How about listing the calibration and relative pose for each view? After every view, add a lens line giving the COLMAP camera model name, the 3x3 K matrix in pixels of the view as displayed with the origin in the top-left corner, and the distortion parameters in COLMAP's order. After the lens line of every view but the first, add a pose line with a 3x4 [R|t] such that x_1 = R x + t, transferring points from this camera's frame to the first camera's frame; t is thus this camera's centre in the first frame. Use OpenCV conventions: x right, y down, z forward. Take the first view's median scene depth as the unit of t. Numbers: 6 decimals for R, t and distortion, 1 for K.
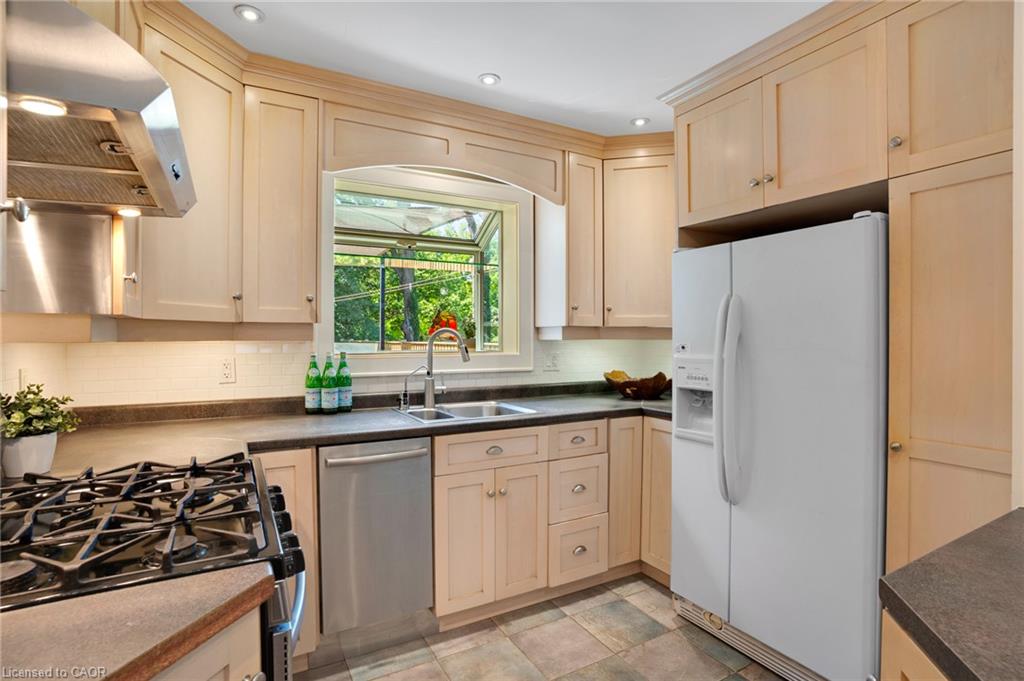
lens RADIAL K [[504.1, 0, 512.0], [0, 504.1, 340.5], [0, 0, 1]] dist [-0.082767, 0.041530]
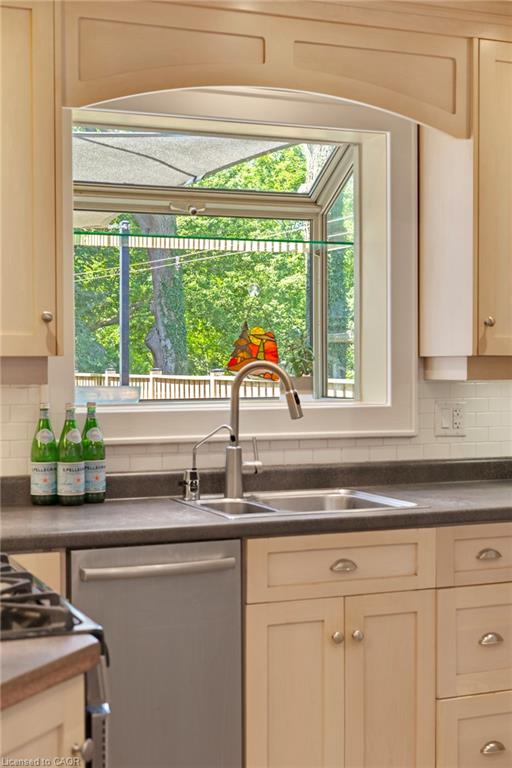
lens RADIAL K [[1182.9, 0, 256.0], [0, 1182.9, 384.0], [0, 0, 1]] dist [-0.029668, -0.019743]
pose [[0.992736, -0.000829, -0.120311, 0.028779], [0.002349, 0.999919, 0.012485, -0.016512], [0.120291, -0.012677, 0.992658, -0.381561]]
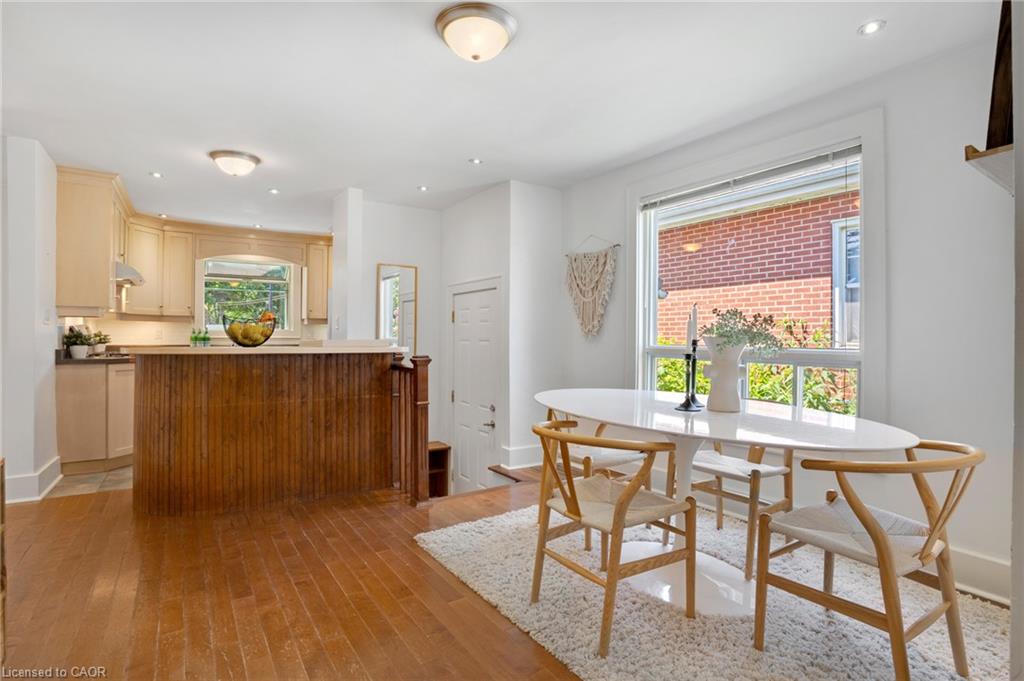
lens RADIAL K [[504.1, 0, 512.0], [0, 504.1, 340.5], [0, 0, 1]] dist [-0.082767, 0.041530]
pose [[0.997799, 0.004995, 0.066123, 1.037790], [-0.005152, 0.999984, 0.002198, 0.074545], [-0.066111, -0.002534, 0.997809, -1.579987]]
